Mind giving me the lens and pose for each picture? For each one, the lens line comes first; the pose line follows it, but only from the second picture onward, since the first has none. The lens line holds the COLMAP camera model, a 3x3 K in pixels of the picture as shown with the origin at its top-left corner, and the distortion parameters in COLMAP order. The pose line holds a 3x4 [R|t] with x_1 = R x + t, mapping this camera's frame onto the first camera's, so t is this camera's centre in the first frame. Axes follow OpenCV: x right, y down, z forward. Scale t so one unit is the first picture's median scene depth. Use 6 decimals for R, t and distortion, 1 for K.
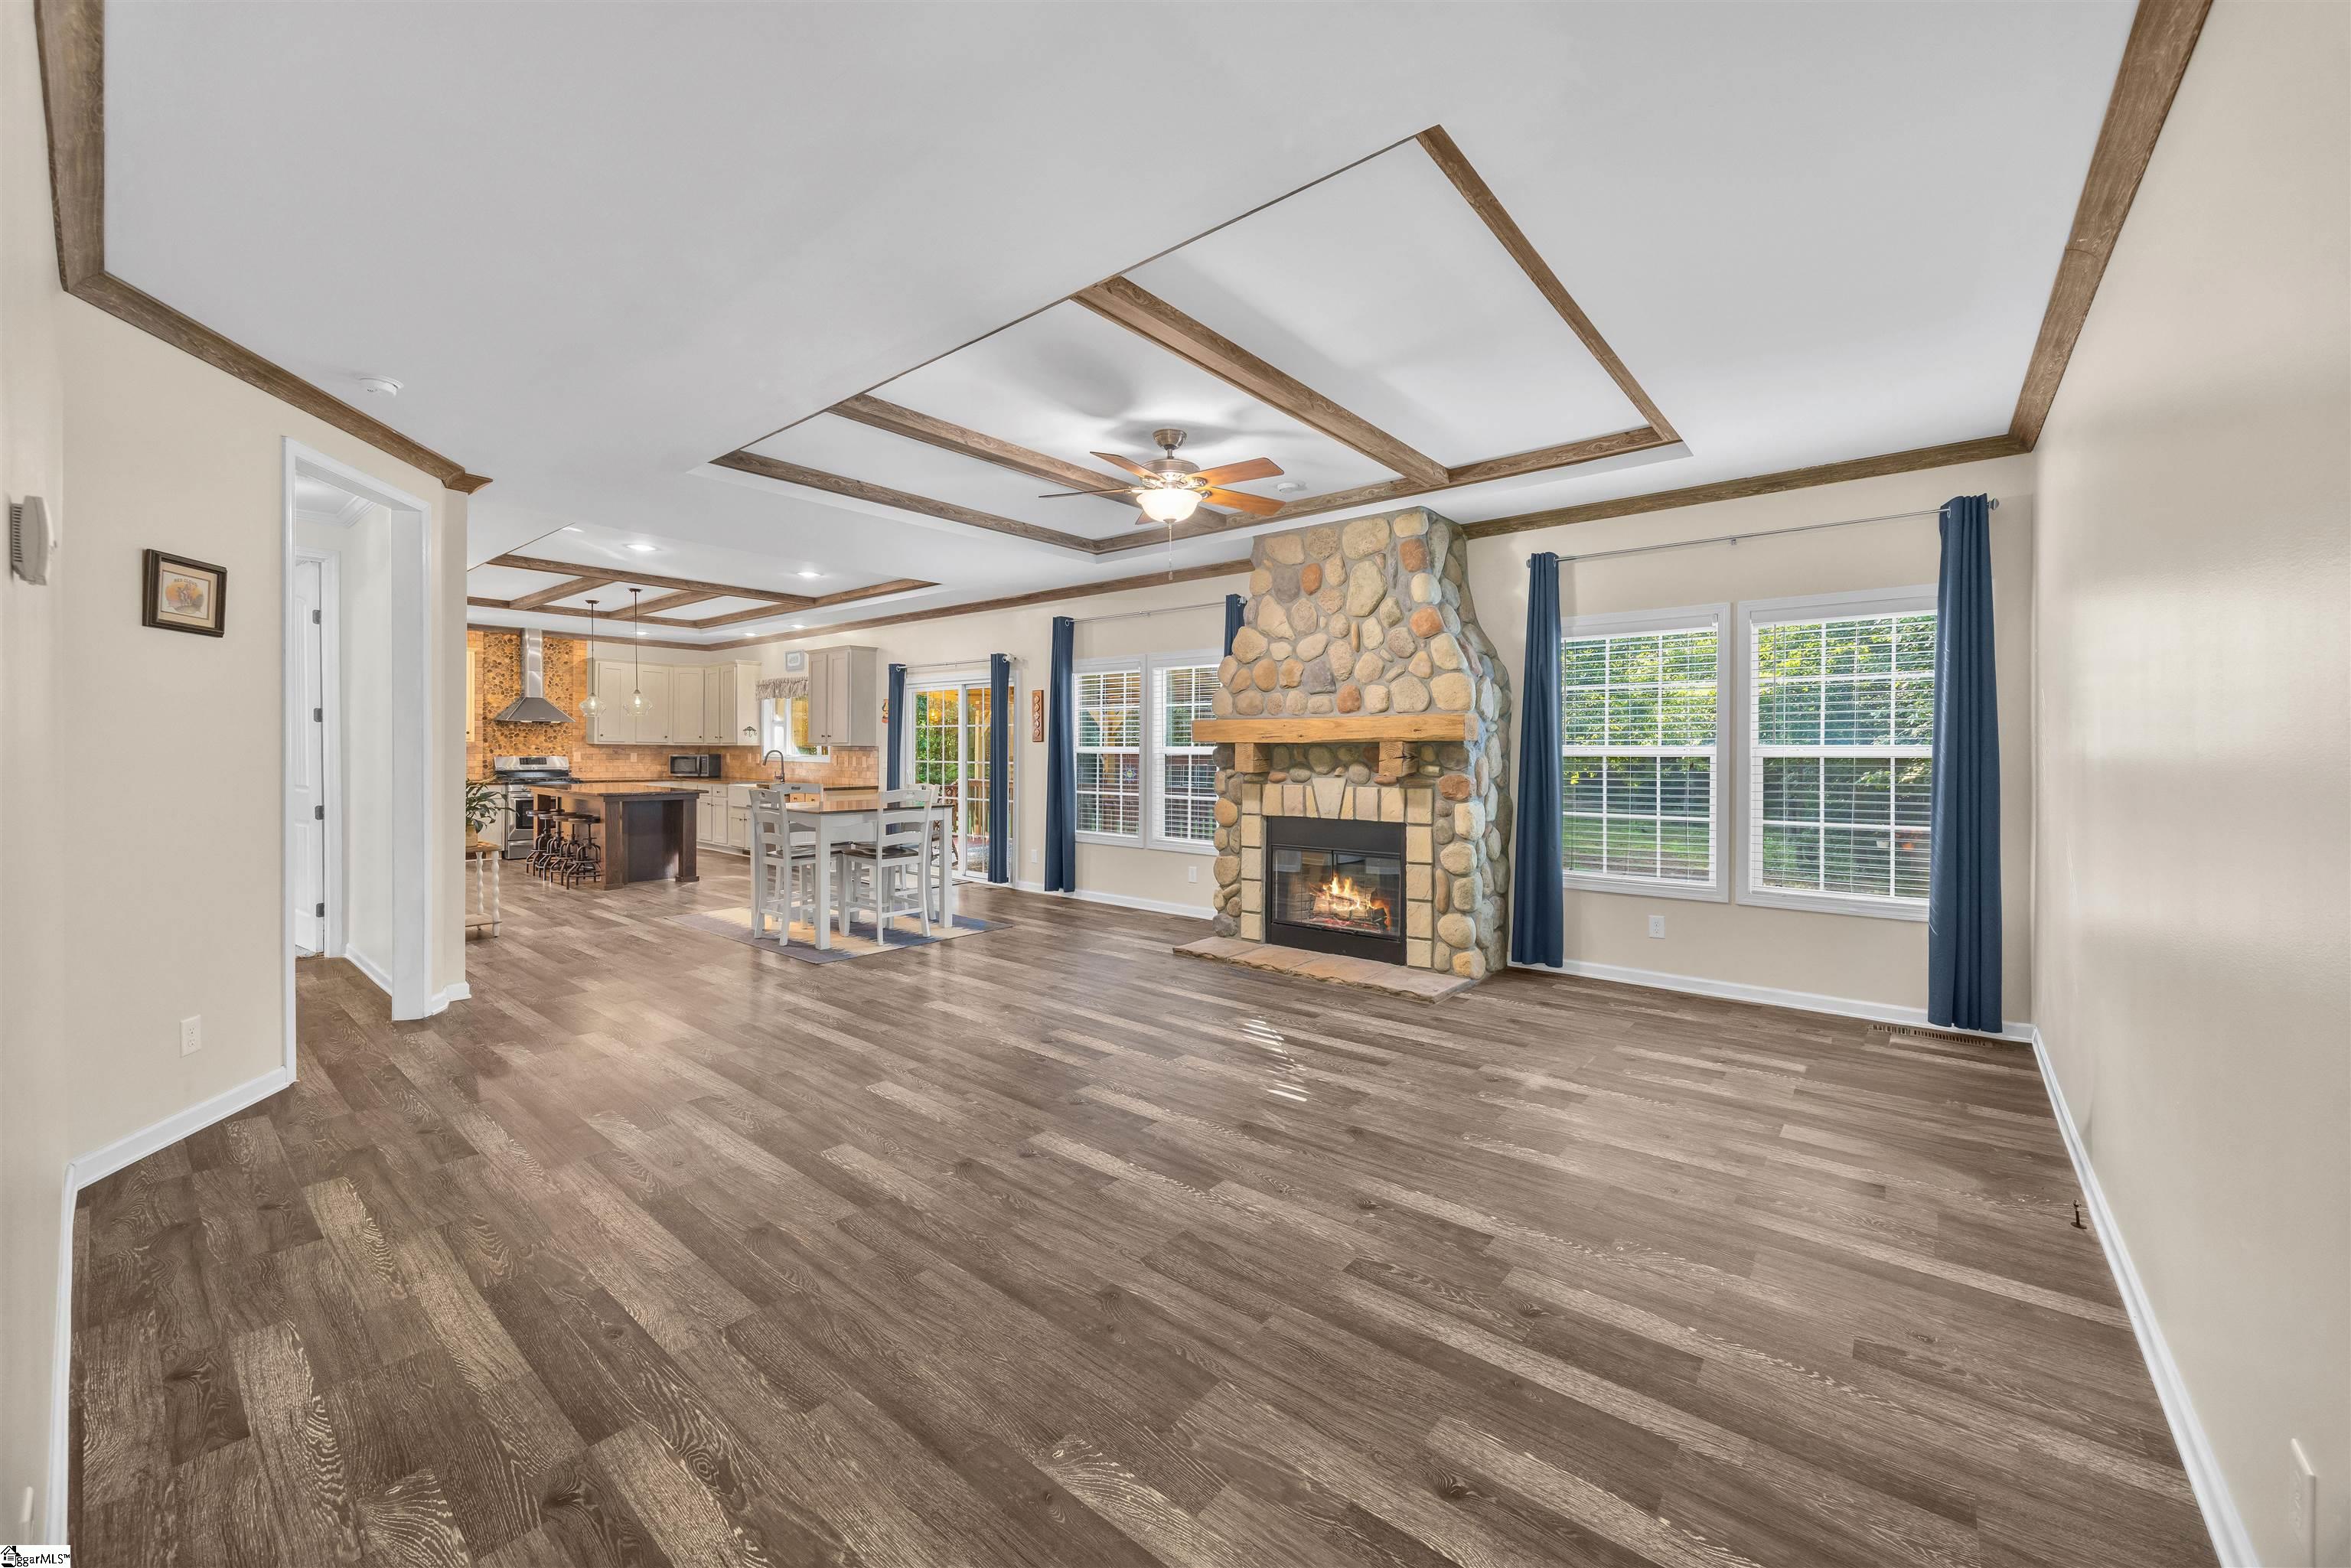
lens RADIAL K [[908.9, 0, 1157.9], [0, 908.9, 757.0], [0, 0, 1]] dist [-0.005247, 0.000252]
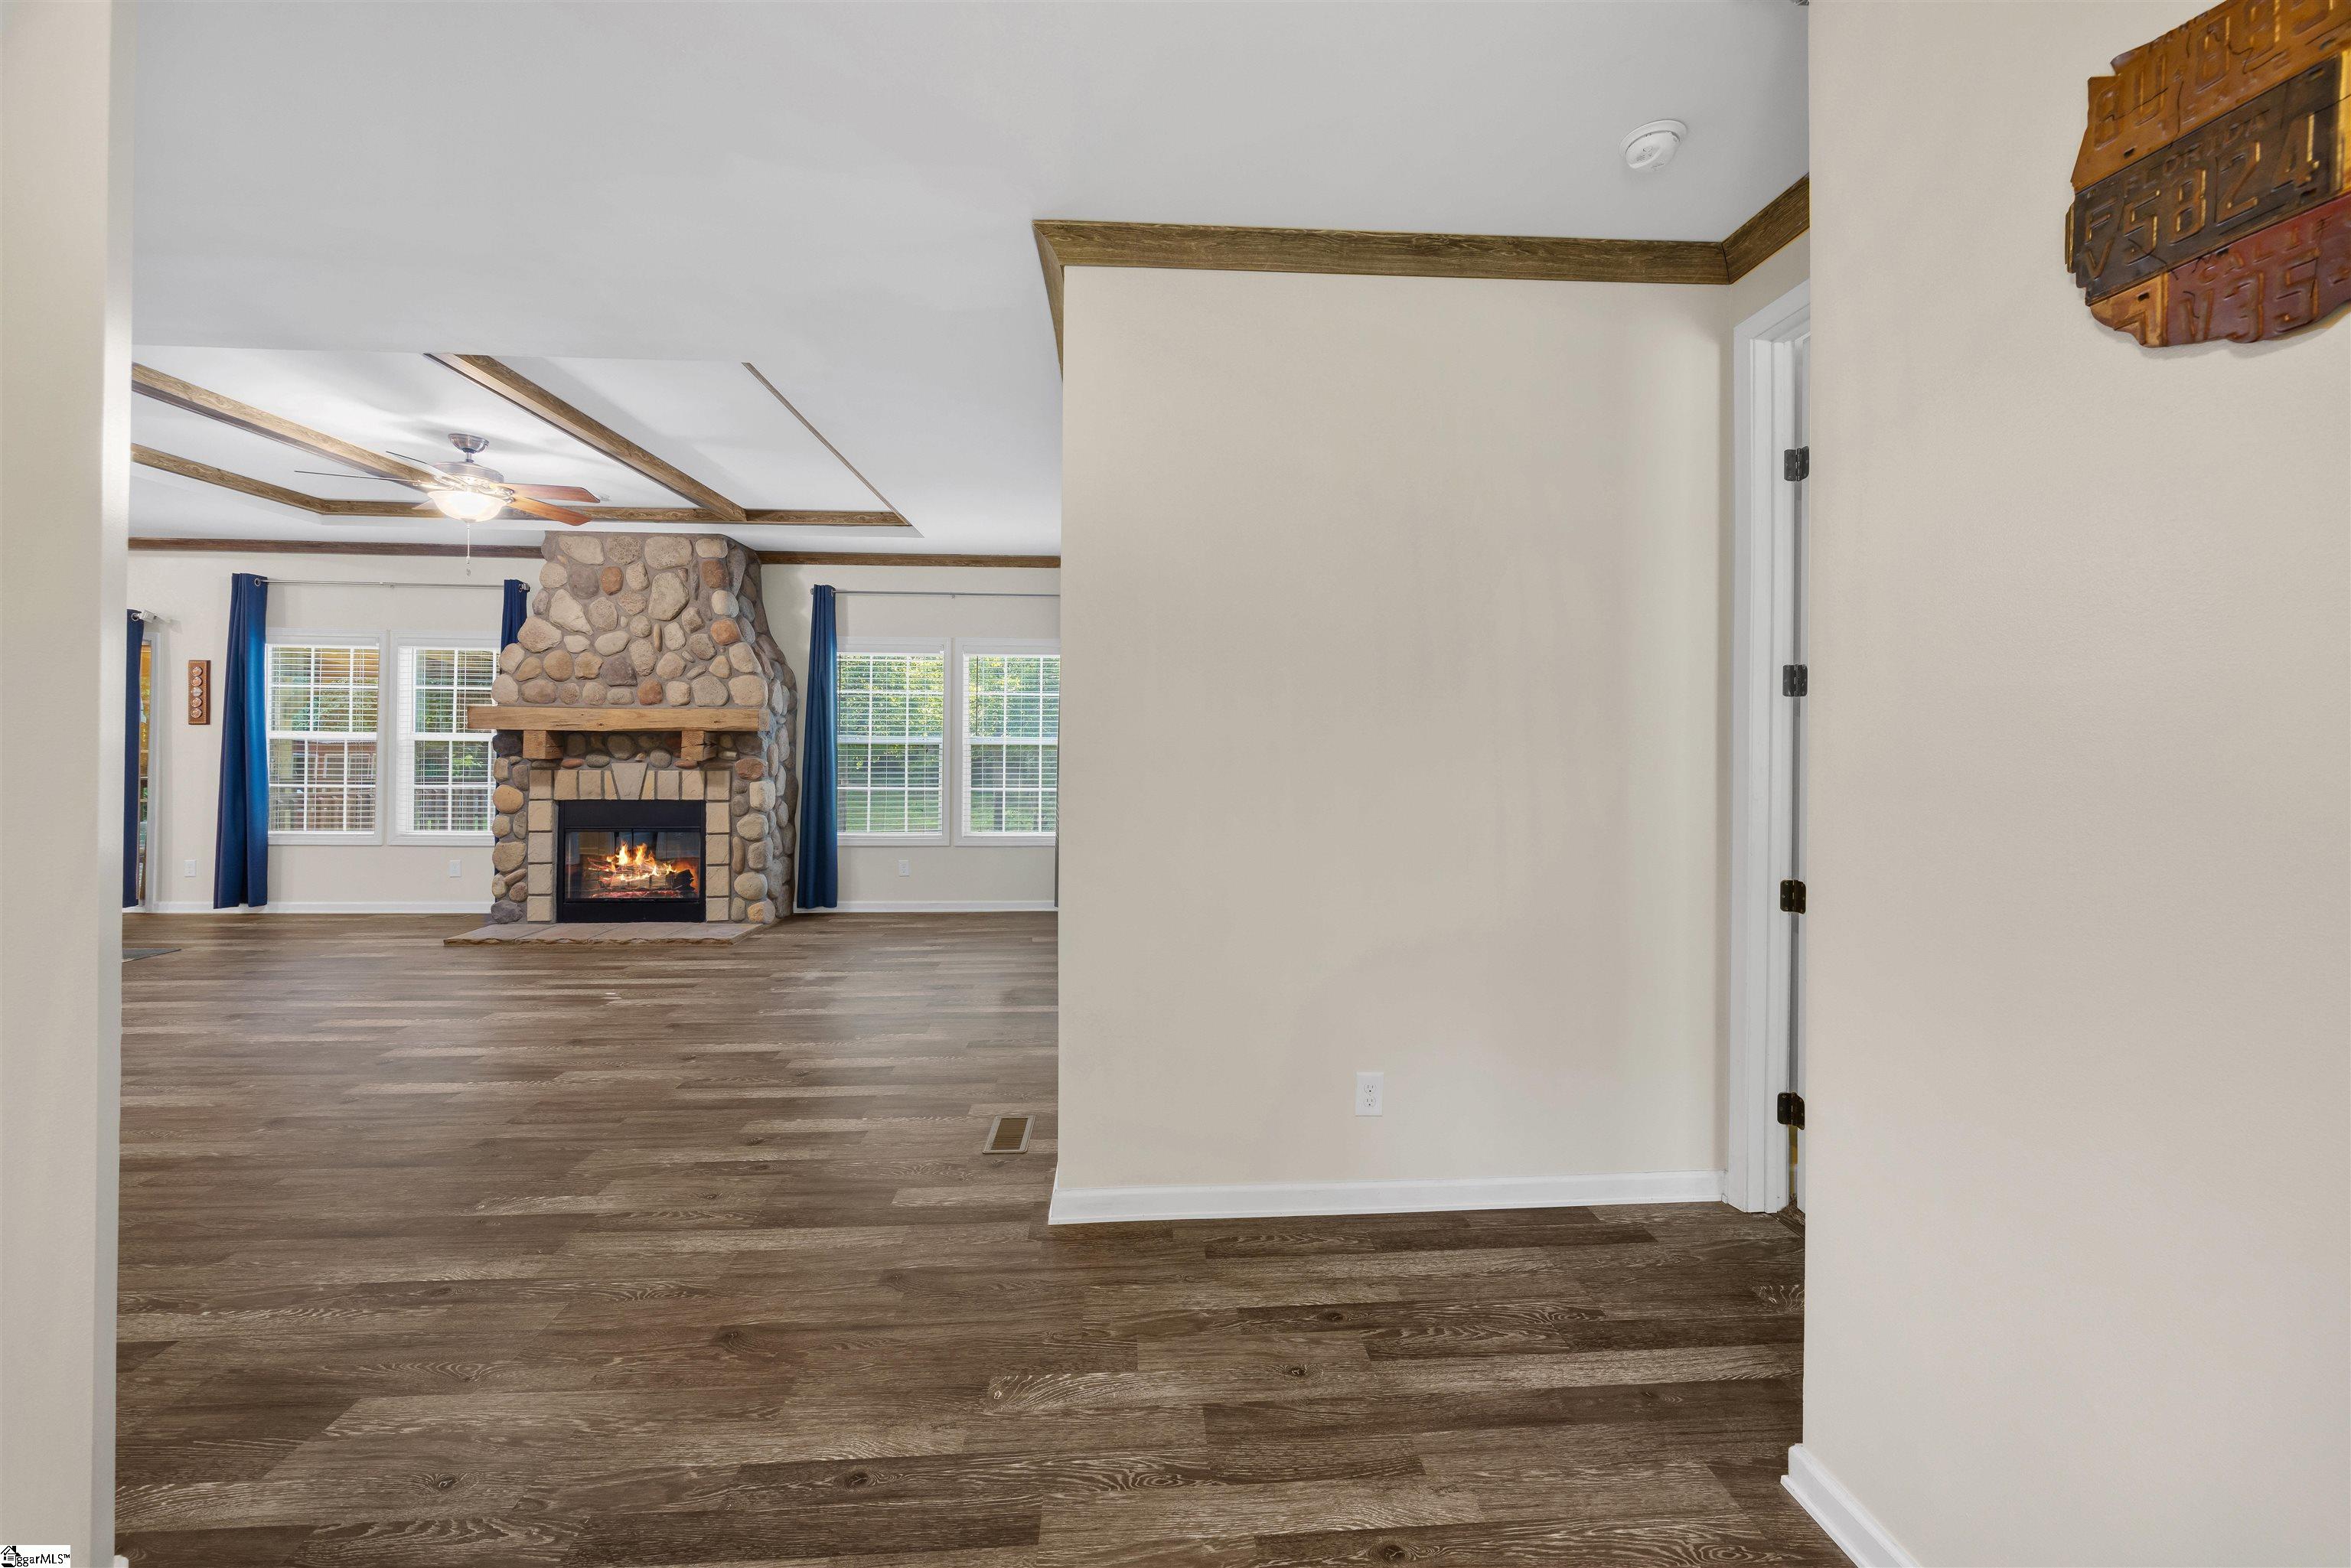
lens RADIAL K [[908.9, 0, 1192.5], [0, 908.9, 738.9], [0, 0, 1]] dist [-0.005247, 0.000252]
pose [[0.713839, 0.005570, 0.700288, -0.101700], [-0.001476, 0.999978, -0.006449, -0.000129], [-0.700309, 0.003570, 0.713831, -0.284396]]
